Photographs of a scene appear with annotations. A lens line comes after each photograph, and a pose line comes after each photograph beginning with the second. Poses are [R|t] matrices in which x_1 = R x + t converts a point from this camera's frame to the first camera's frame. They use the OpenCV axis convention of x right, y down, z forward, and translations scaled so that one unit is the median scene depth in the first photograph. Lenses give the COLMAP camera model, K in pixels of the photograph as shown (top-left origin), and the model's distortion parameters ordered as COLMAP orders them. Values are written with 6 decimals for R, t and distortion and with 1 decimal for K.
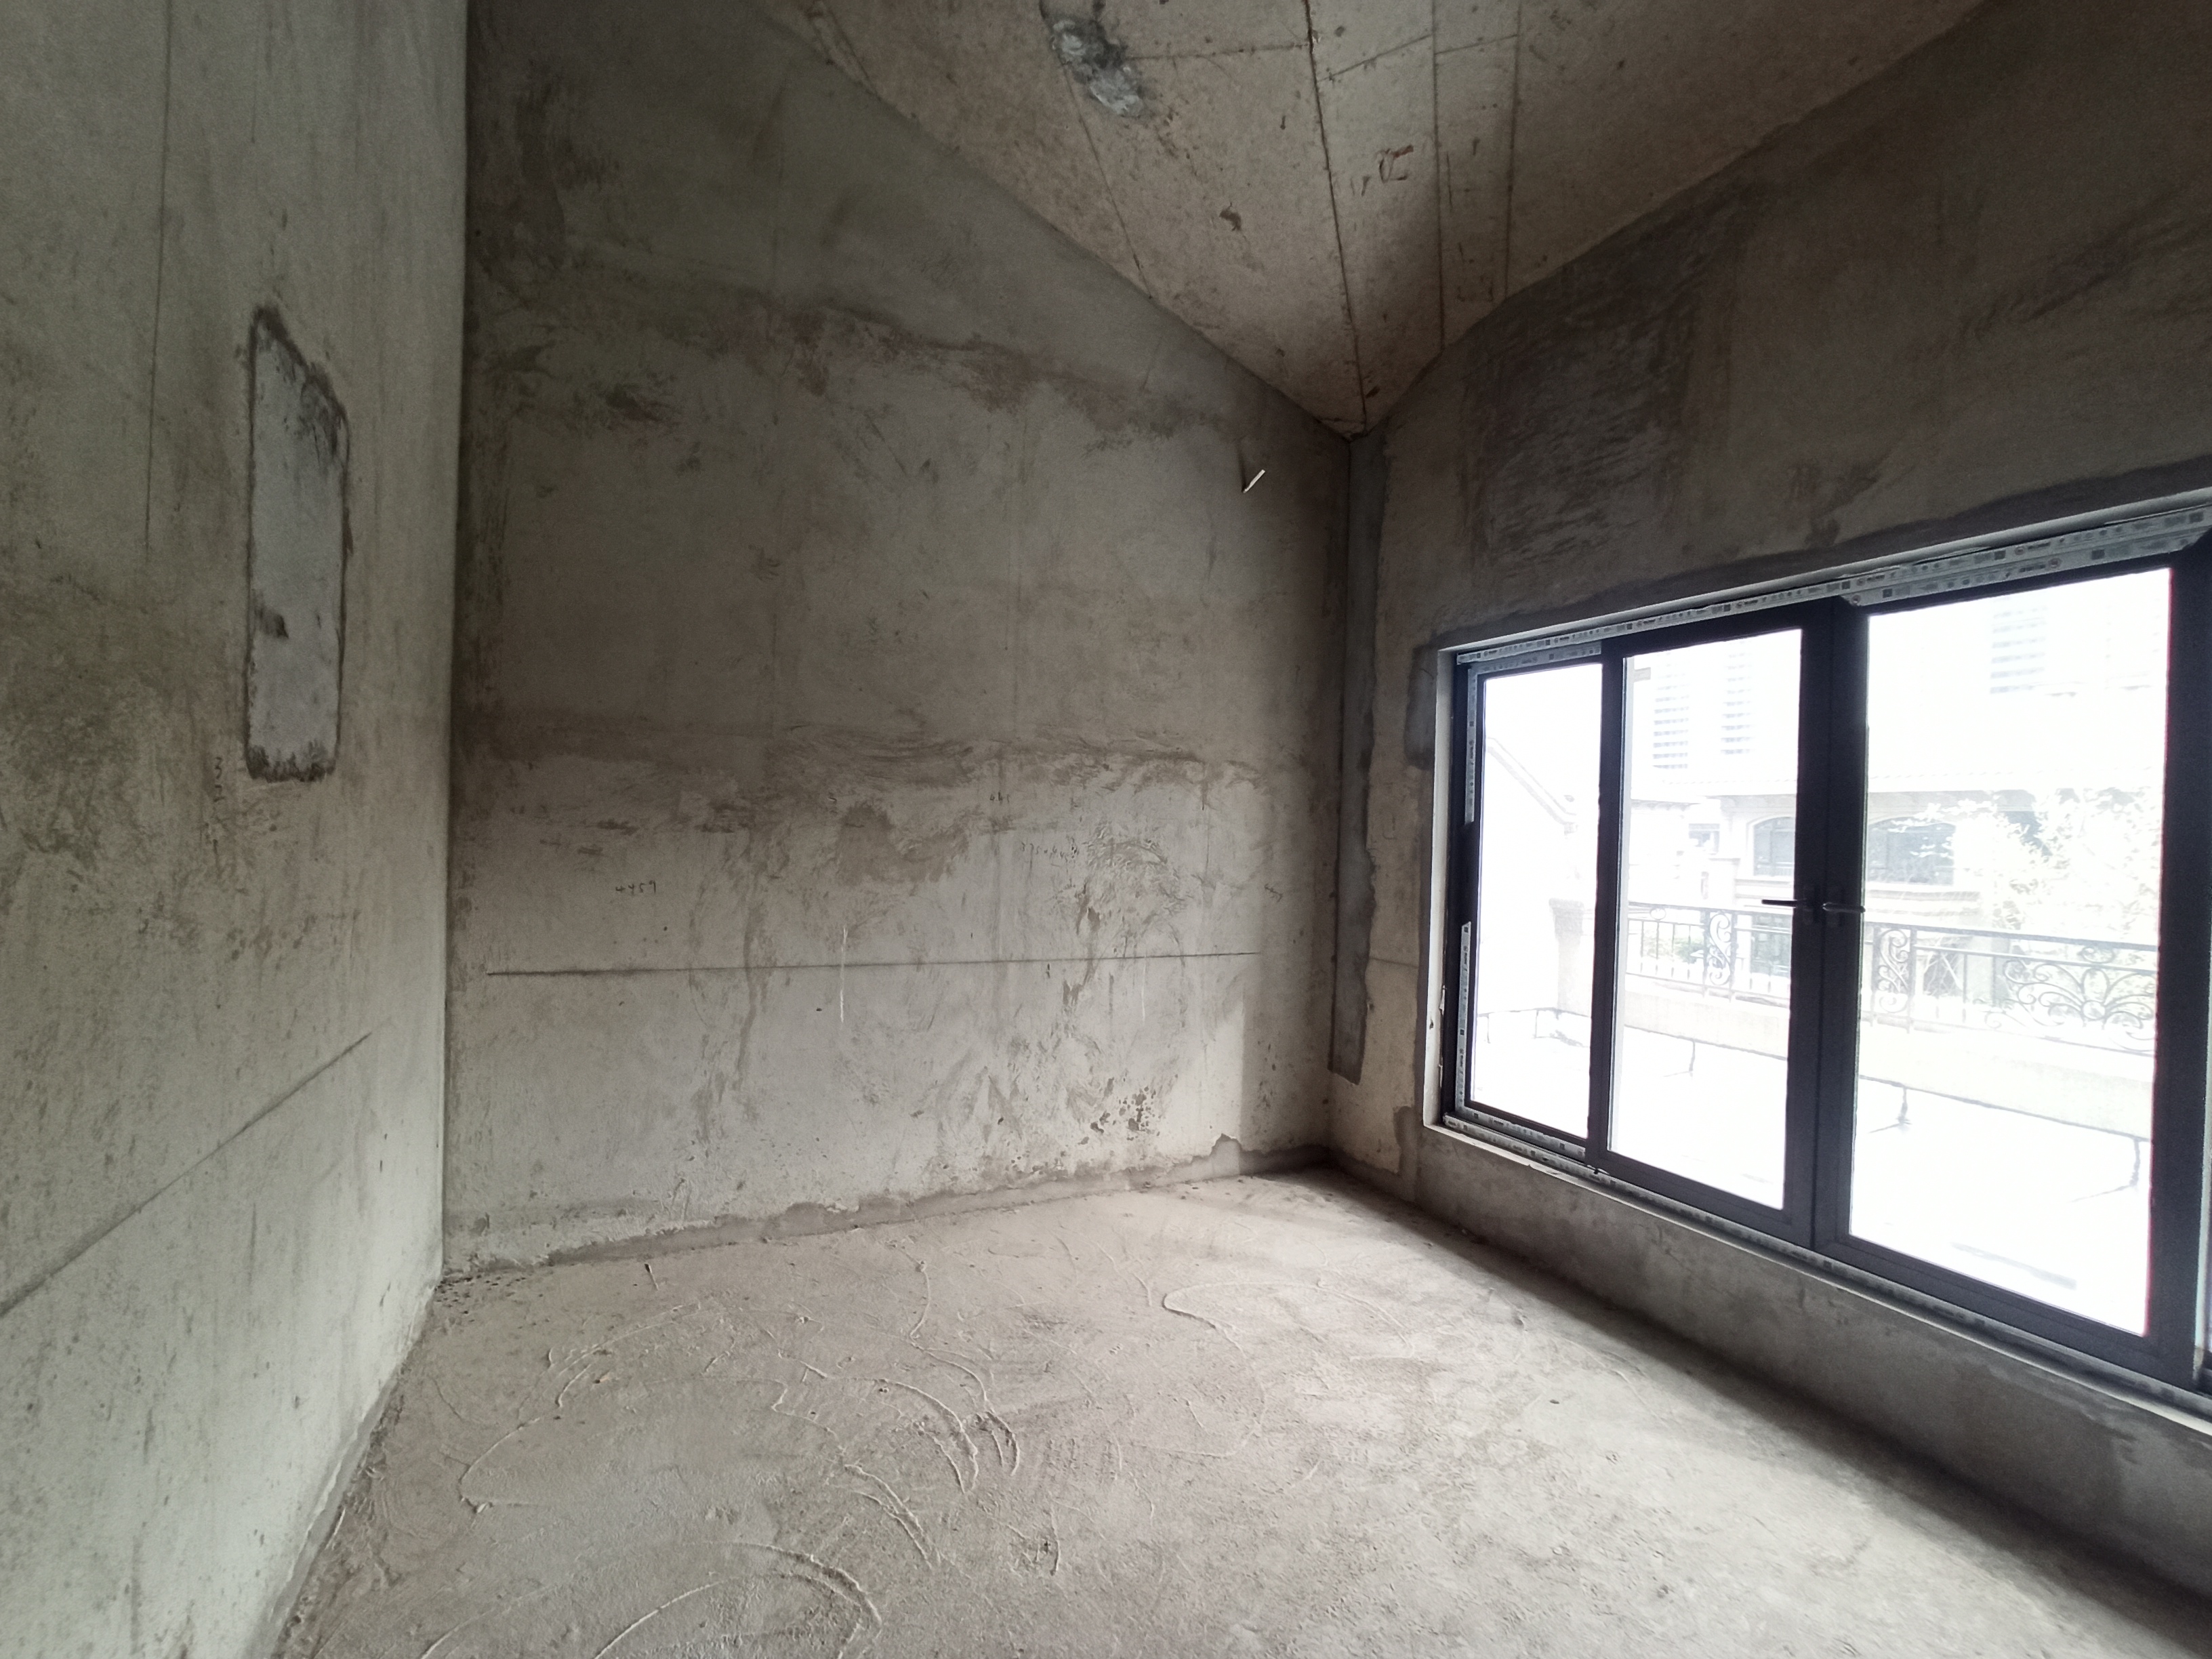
lens RADIAL K [[1010.4, 0, 1106.0], [0, 1010.4, 829.5], [0, 0, 1]] dist [-0.070124, 0.042151]
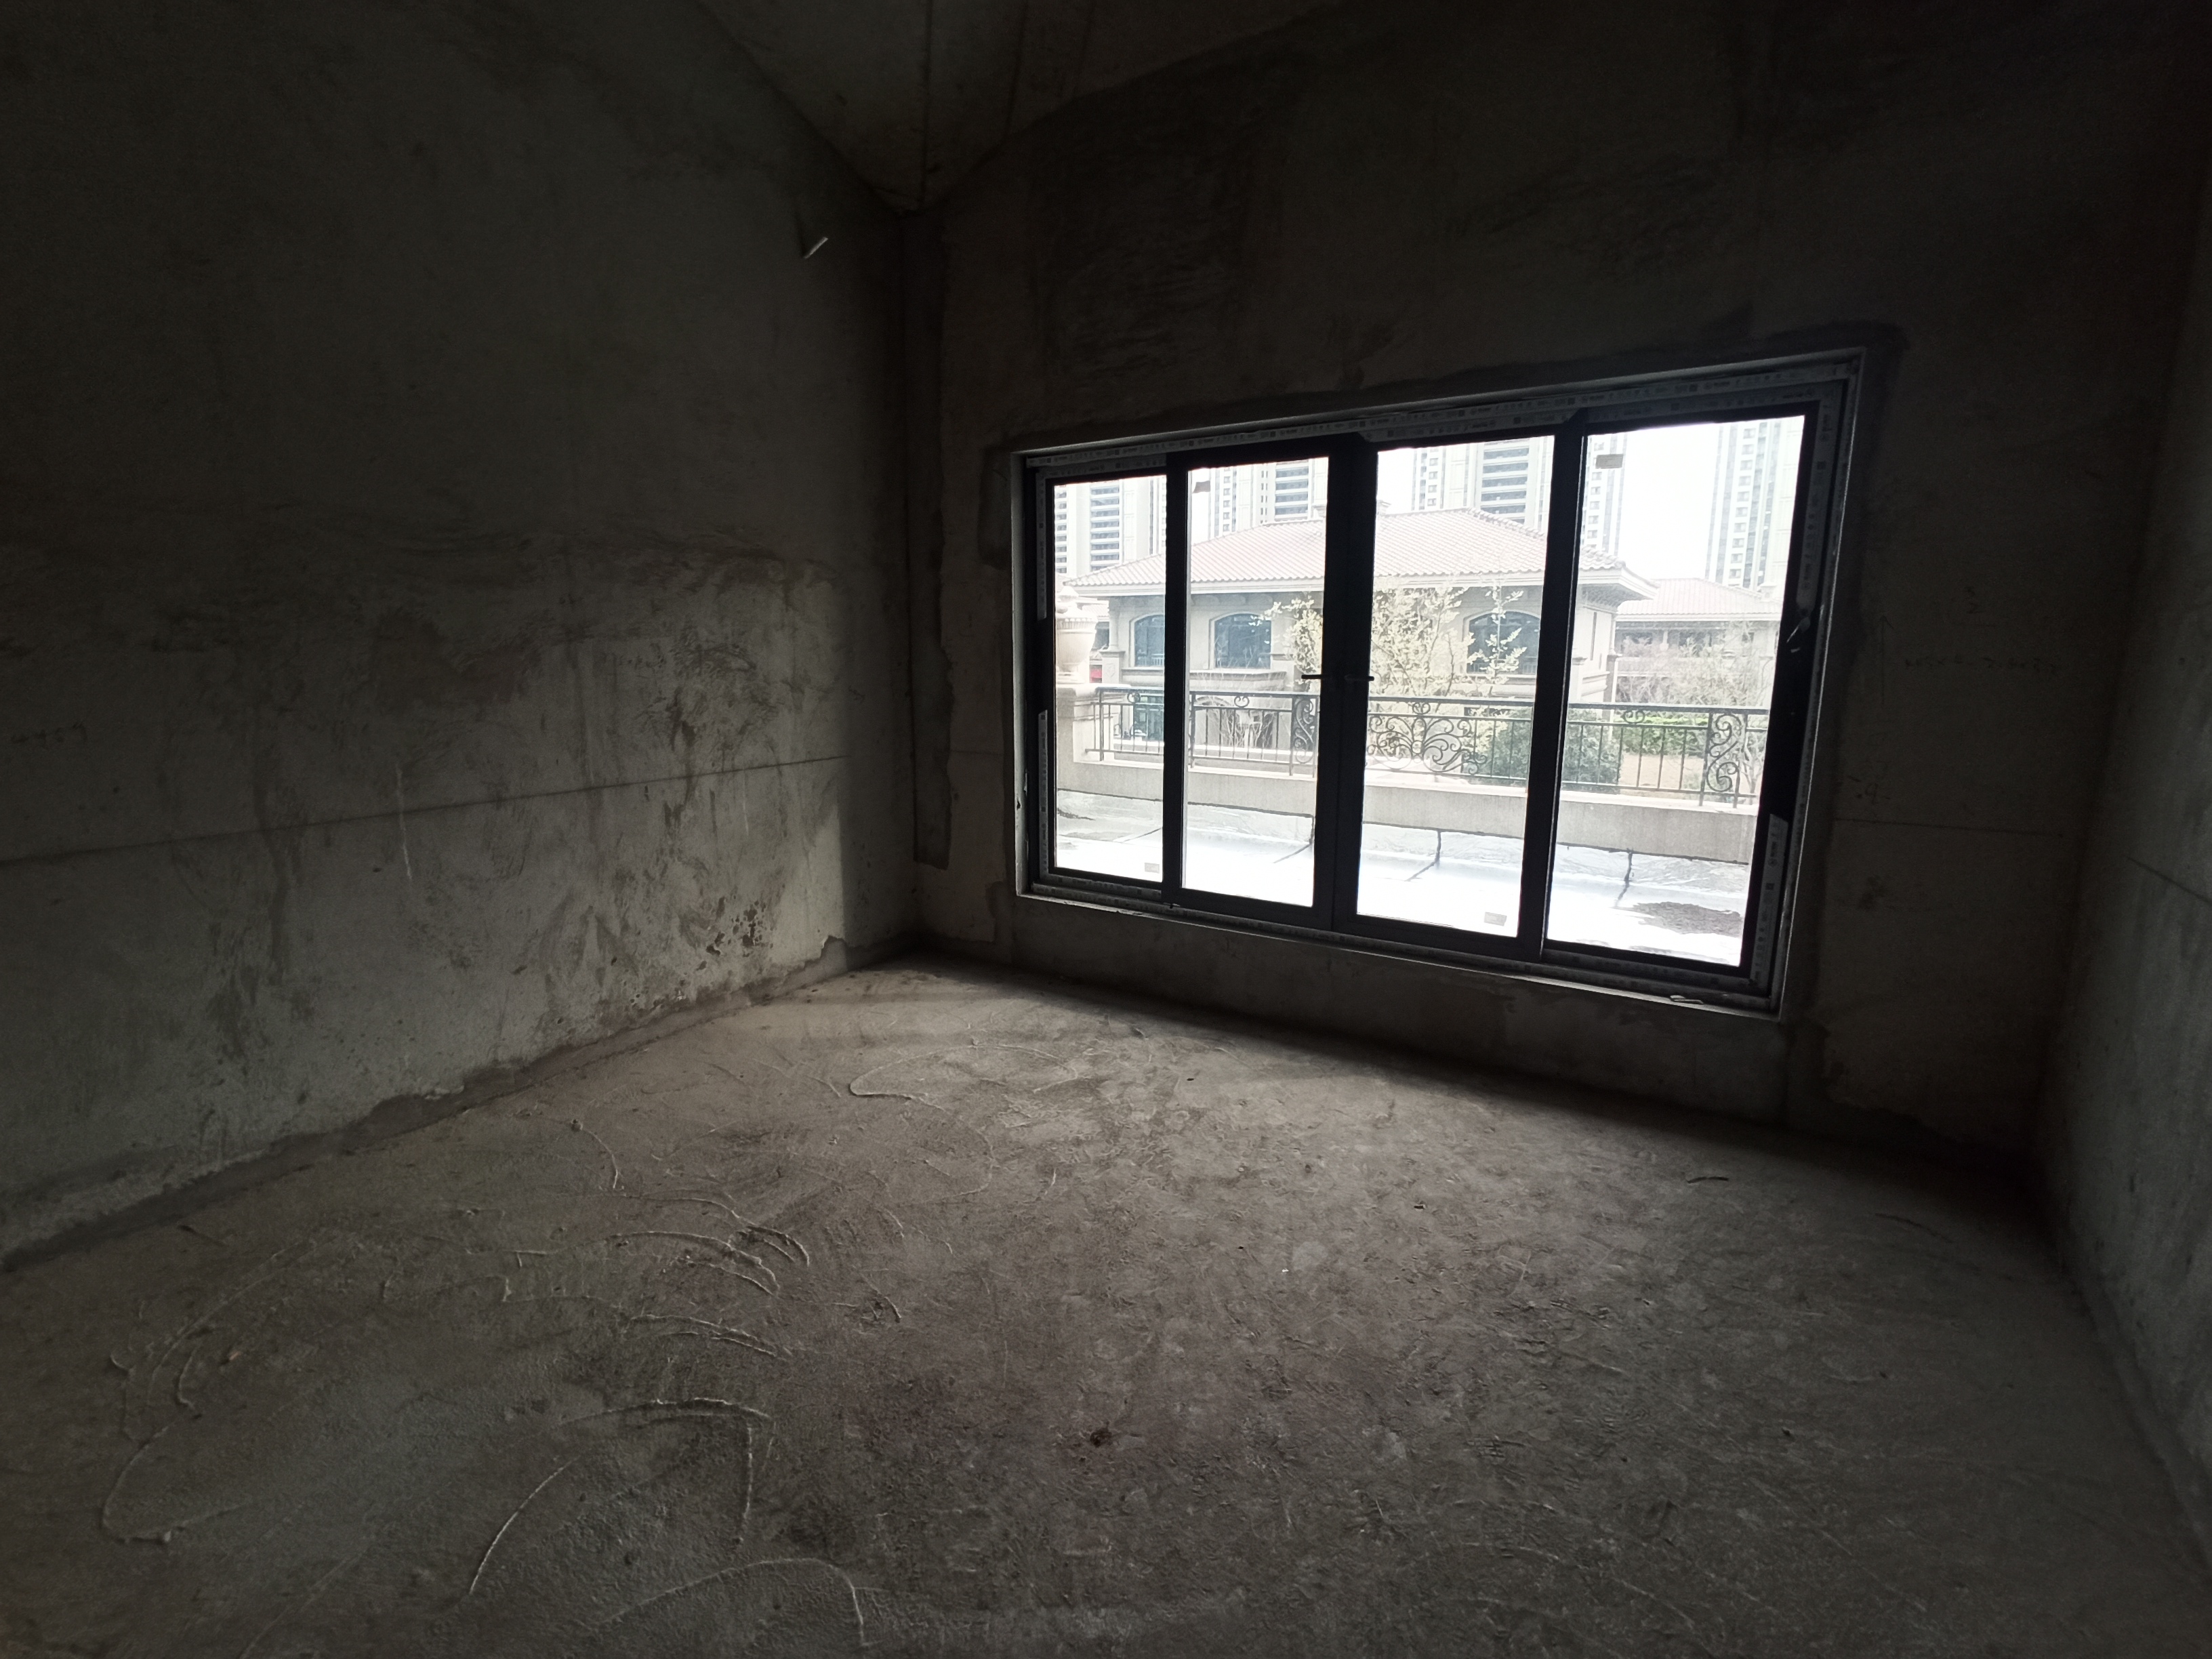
lens RADIAL K [[1010.4, 0, 1106.0], [0, 1010.4, 829.5], [0, 0, 1]] dist [-0.070124, 0.042151]
pose [[0.839282, -0.125416, 0.529033, -0.195361], [0.022634, 0.980247, 0.196476, 0.004027], [-0.543225, -0.152925, 0.825543, 0.023576]]
